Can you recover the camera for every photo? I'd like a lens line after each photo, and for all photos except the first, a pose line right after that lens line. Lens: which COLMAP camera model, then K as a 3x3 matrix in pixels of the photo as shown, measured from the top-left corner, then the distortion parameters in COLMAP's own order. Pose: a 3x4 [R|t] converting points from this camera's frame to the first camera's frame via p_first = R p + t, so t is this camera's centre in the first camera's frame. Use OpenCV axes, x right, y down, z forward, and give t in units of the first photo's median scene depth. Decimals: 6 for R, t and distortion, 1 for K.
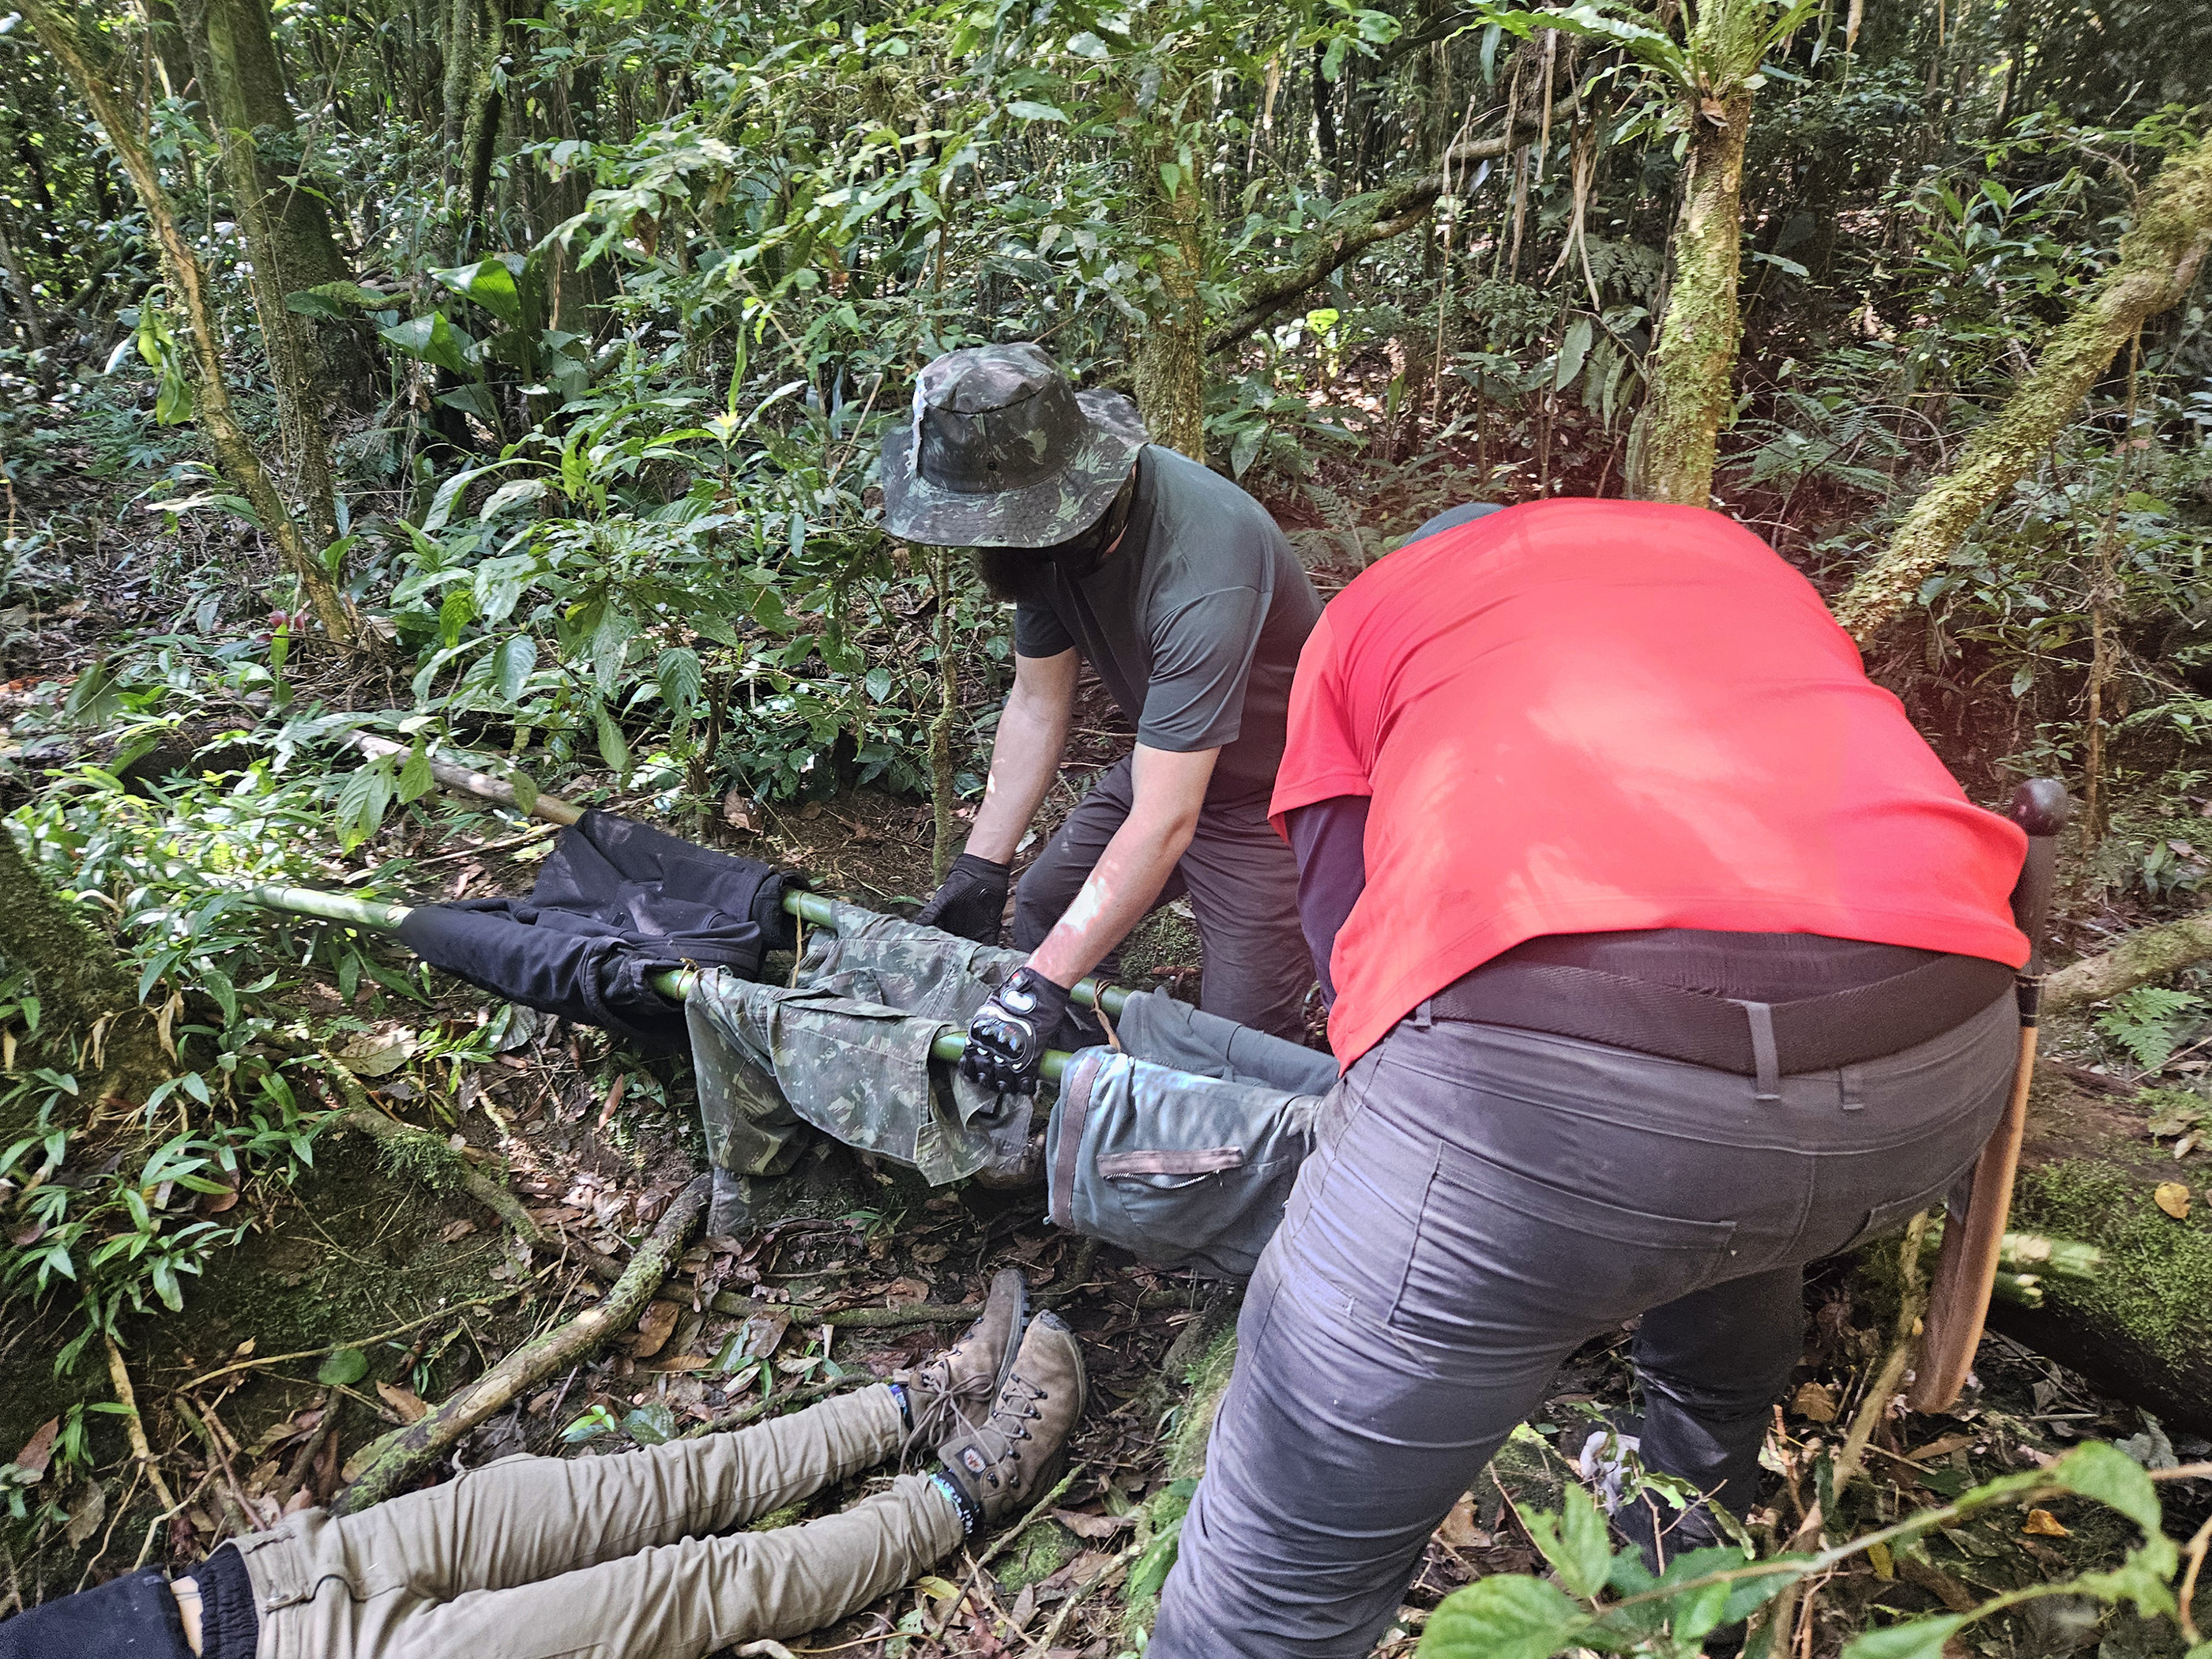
lens RADIAL K [[1481.1, 0, 1092.6], [0, 1481.1, 856.9], [0, 0, 1]] dist [0.067554, -0.055292]
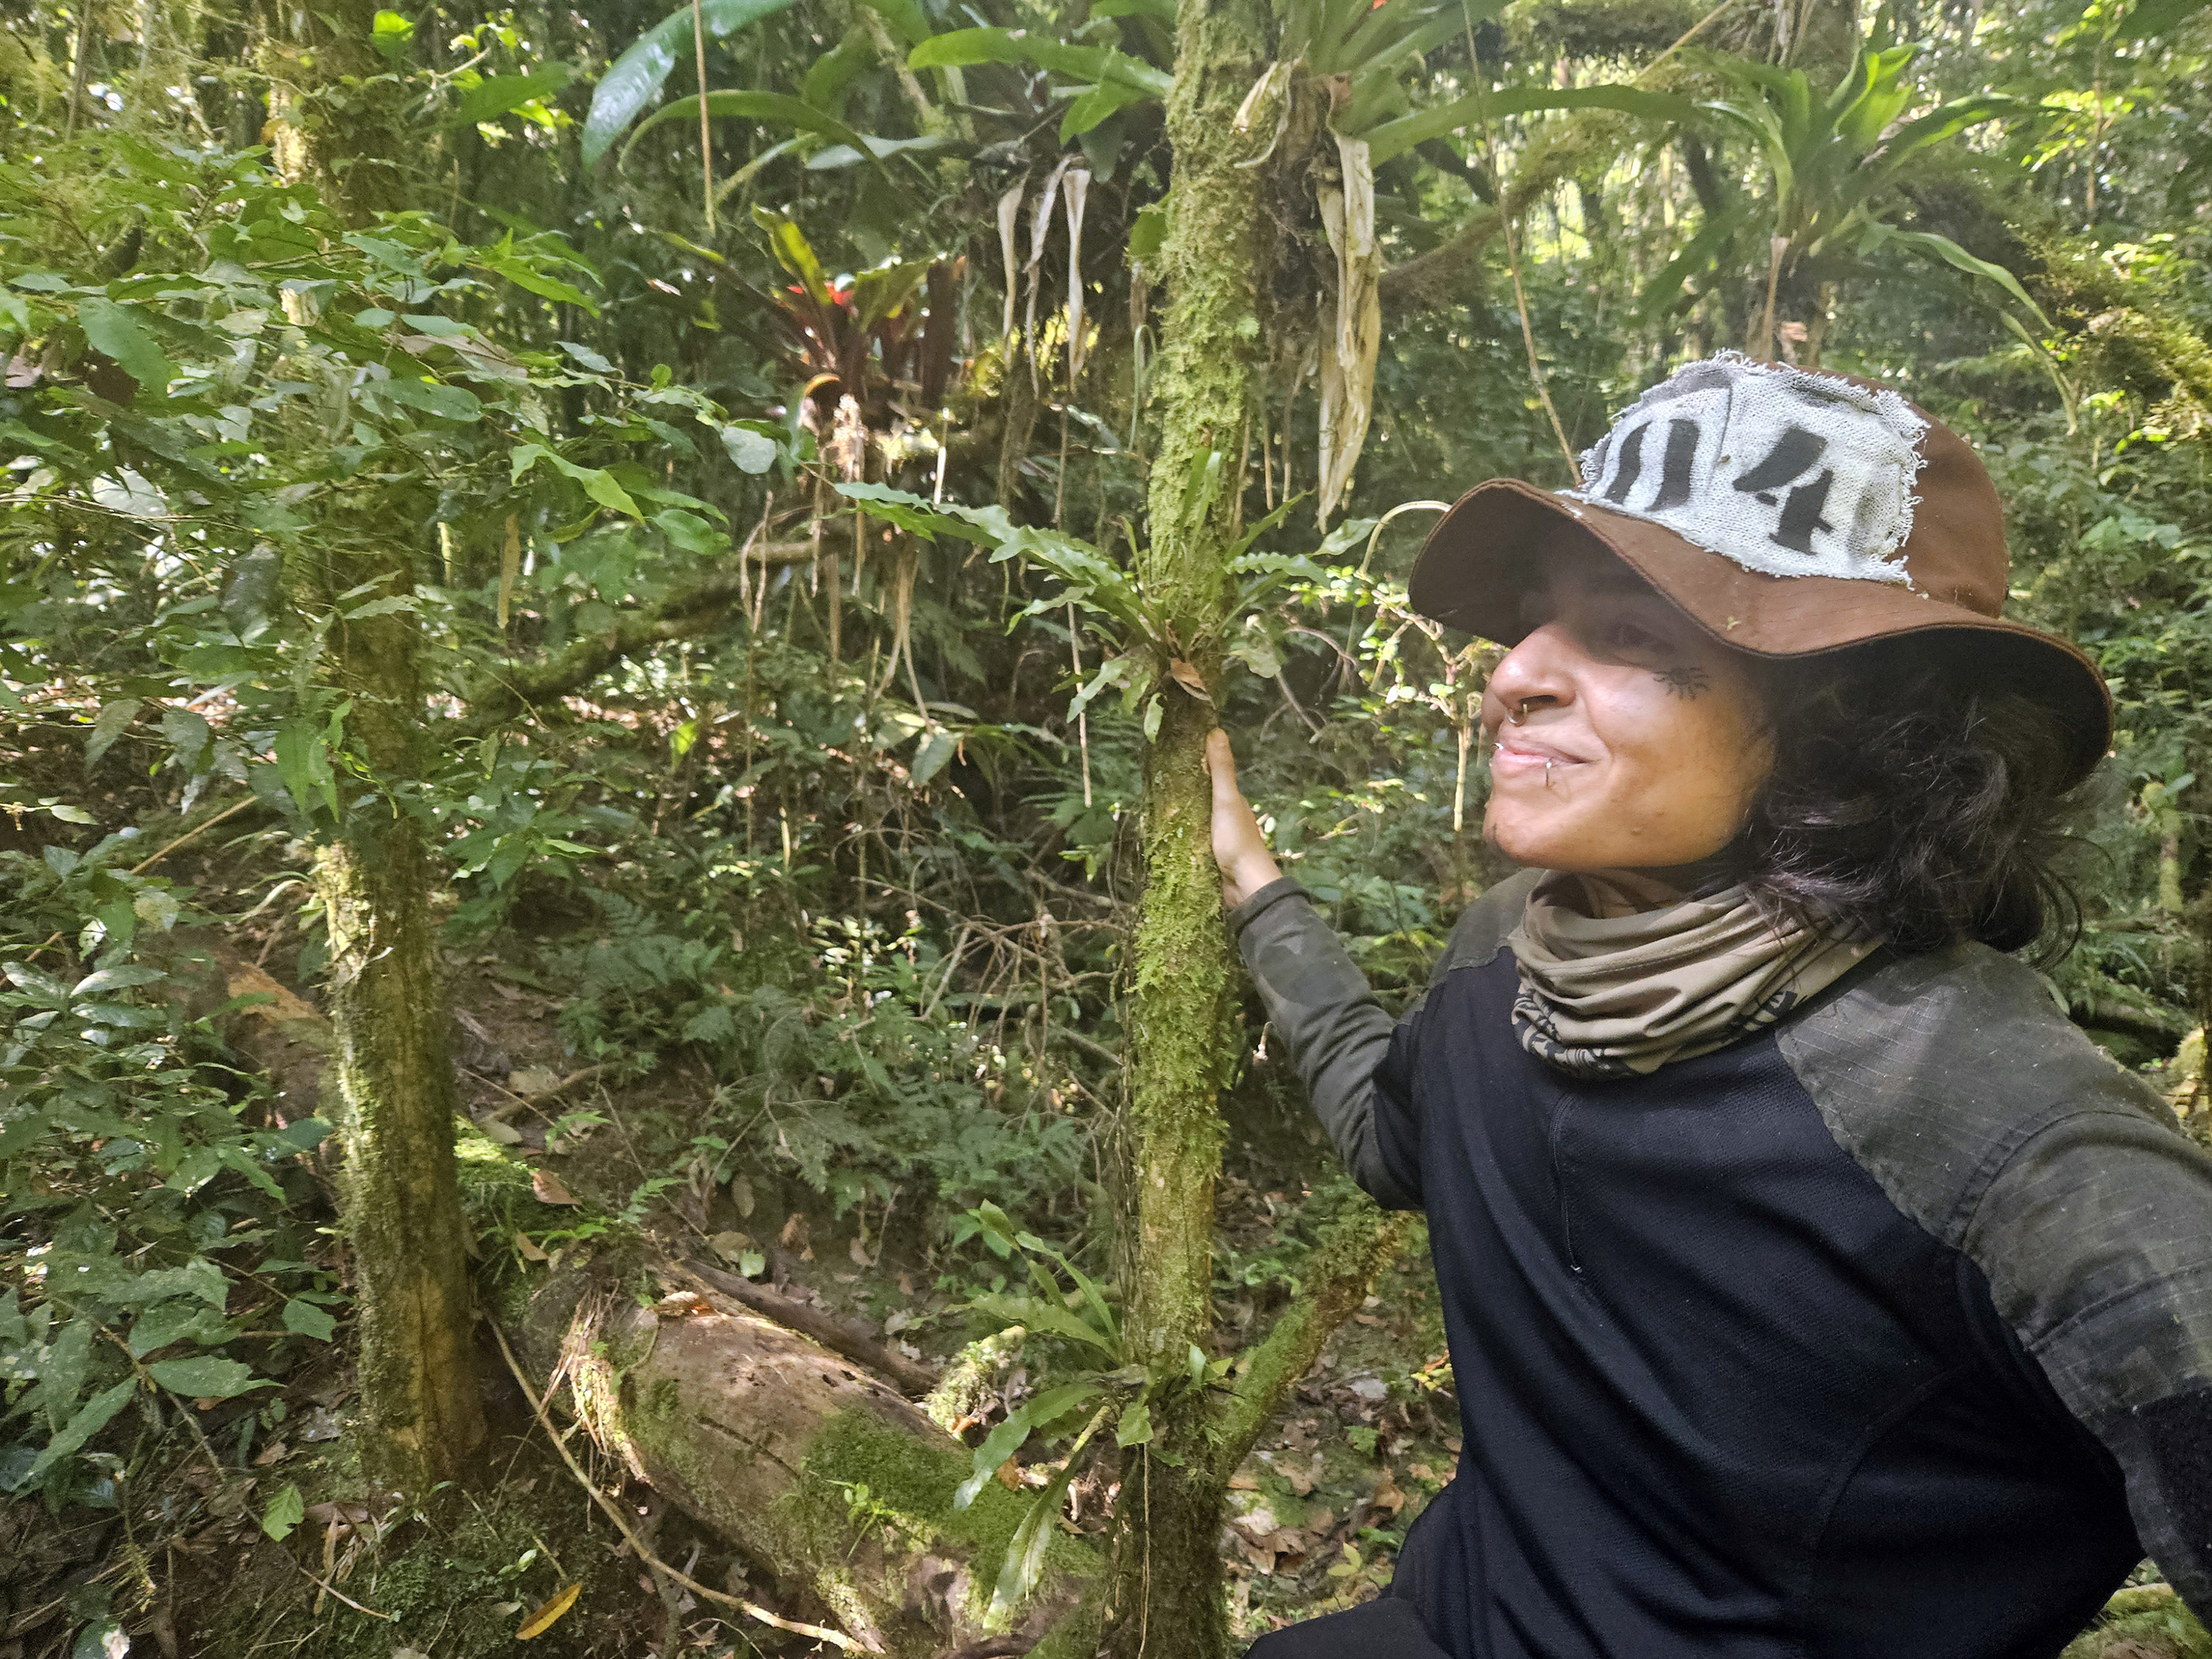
lens RADIAL K [[1489.5, 0, 1086.4], [0, 1489.5, 825.0], [0, 0, 1]] dist [0.071056, -0.065642]
pose [[0.893482, -0.020460, 0.448633, 0.037876], [0.106124, 0.980289, -0.166647, -0.195834], [-0.436380, 0.196507, 0.878042, 0.266270]]
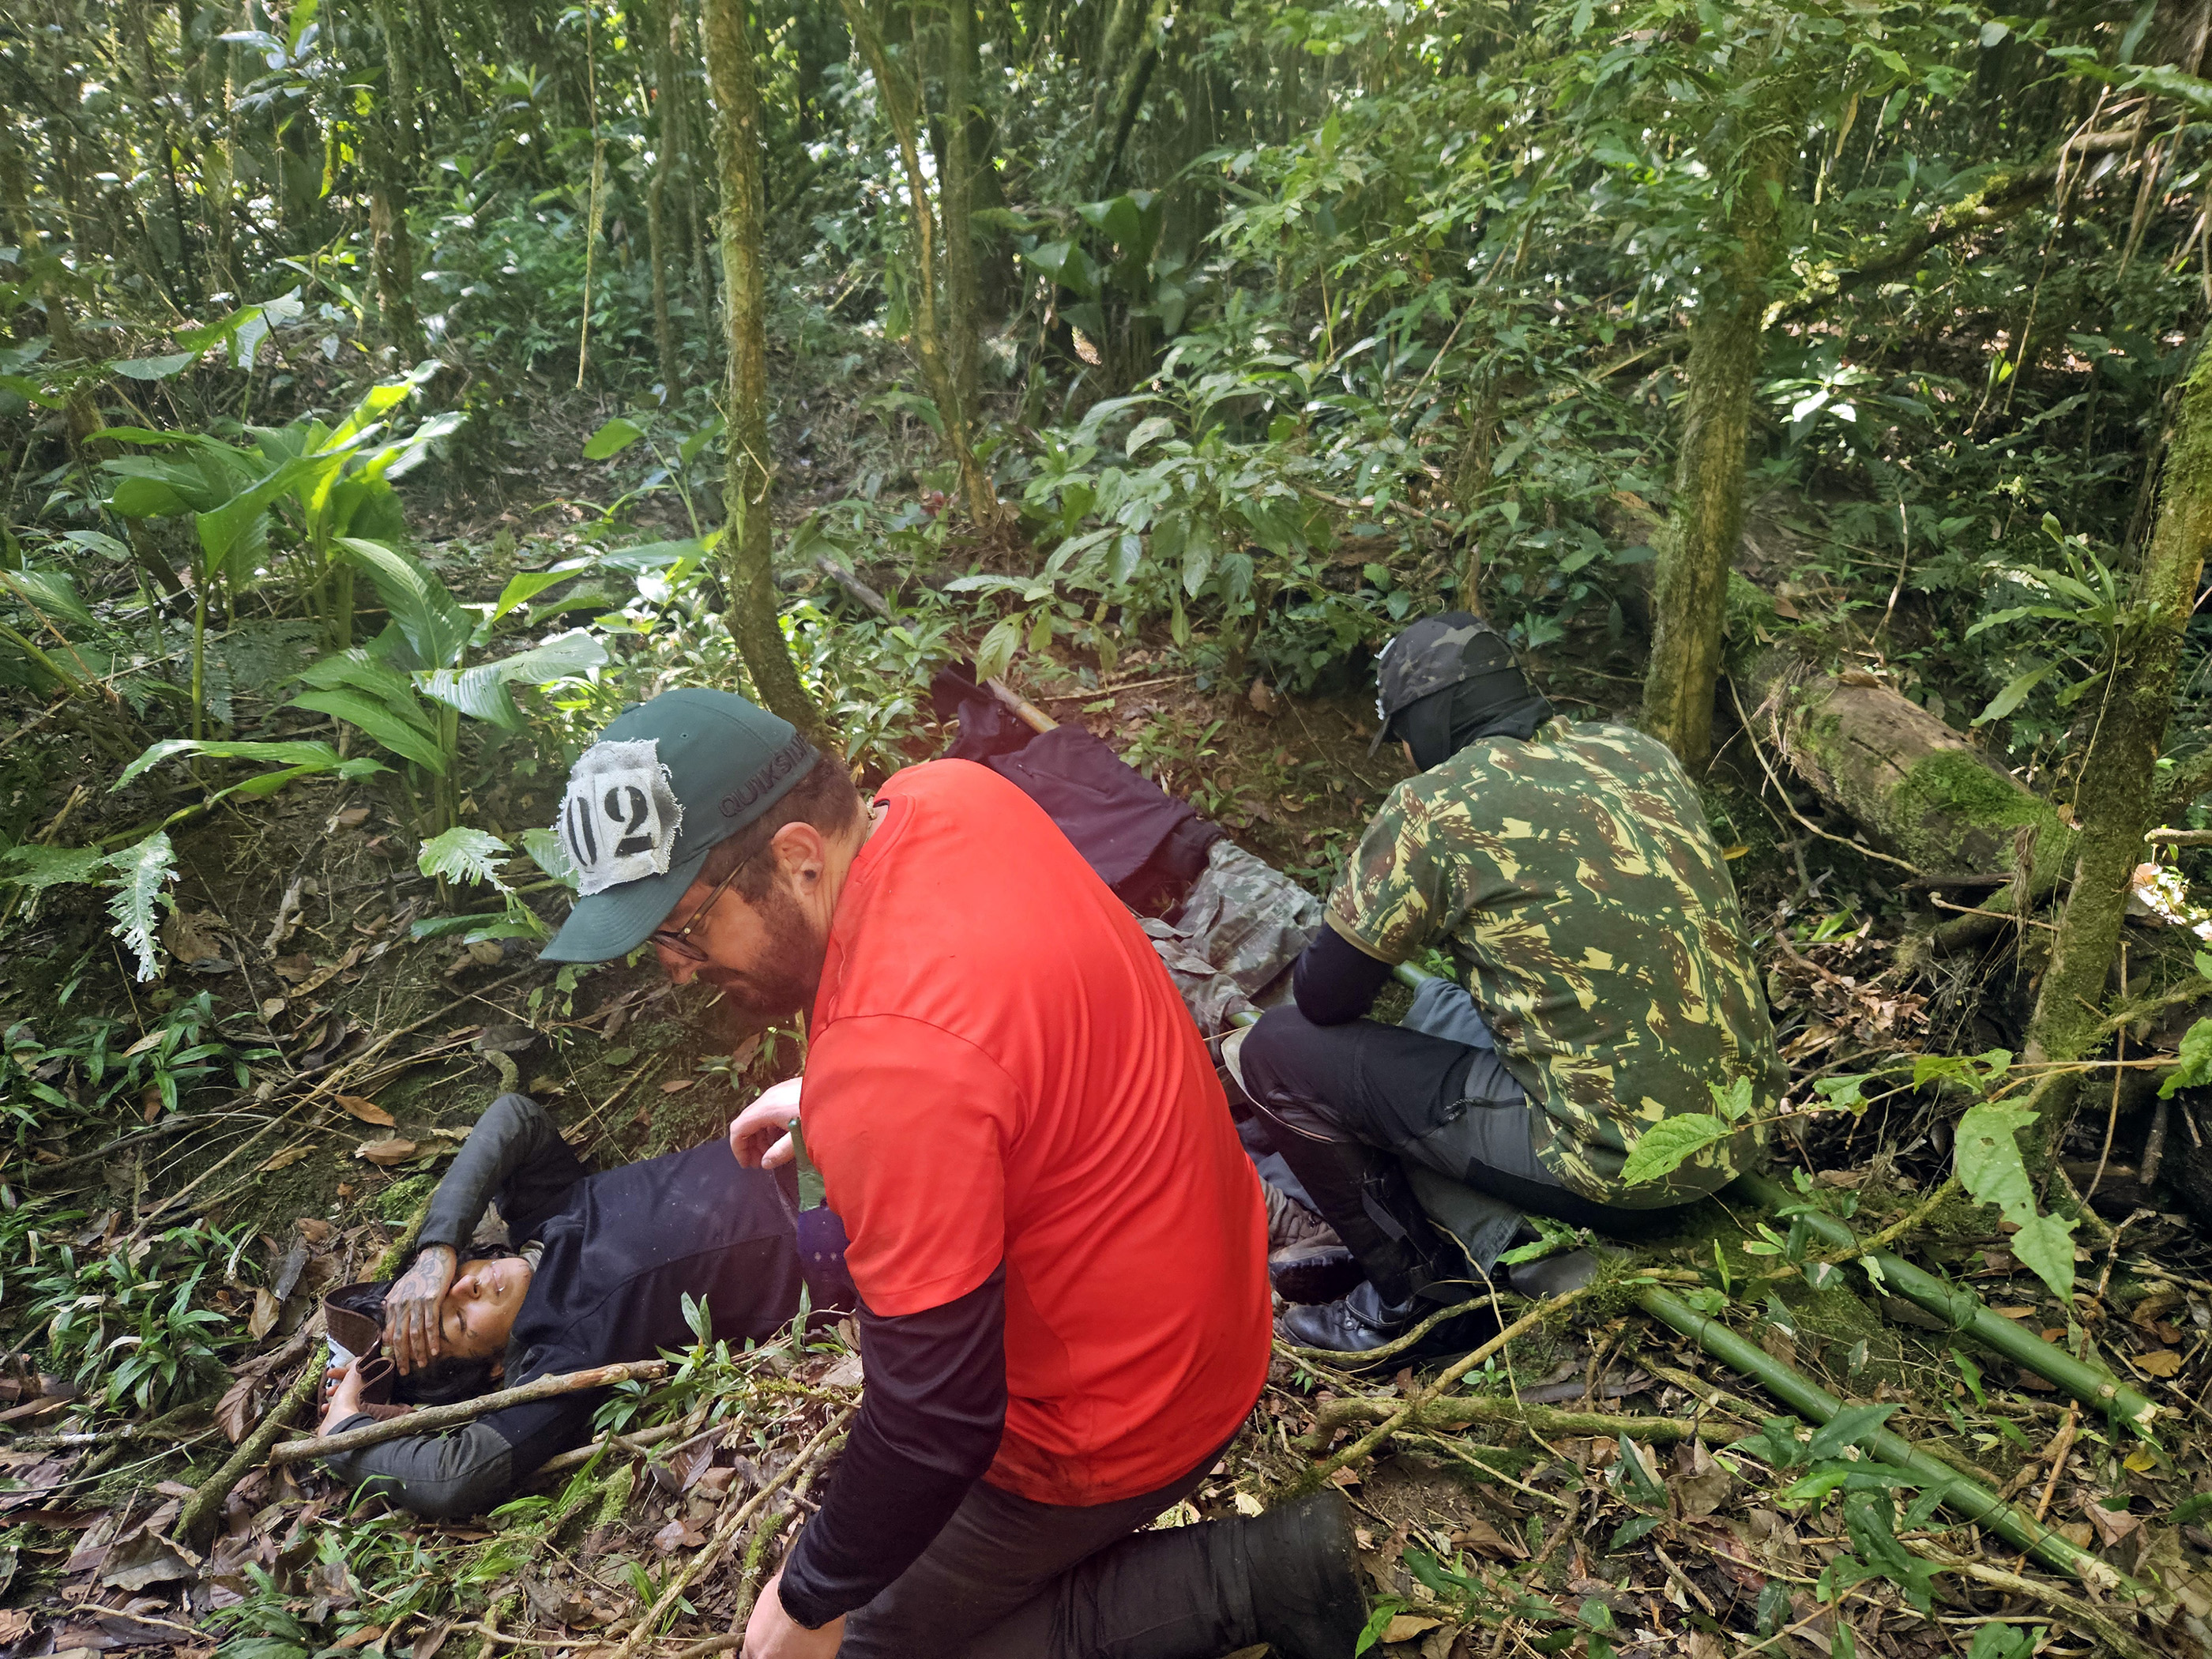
lens RADIAL K [[1495.9, 0, 1098.2], [0, 1495.9, 828.8], [0, 0, 1]] dist [0.062160, -0.049284]
pose [[0.938414, 0.169193, -0.301253, 0.017496], [-0.159464, 0.985569, 0.056790, 0.028551], [0.306514, -0.005254, 0.951852, -0.192680]]
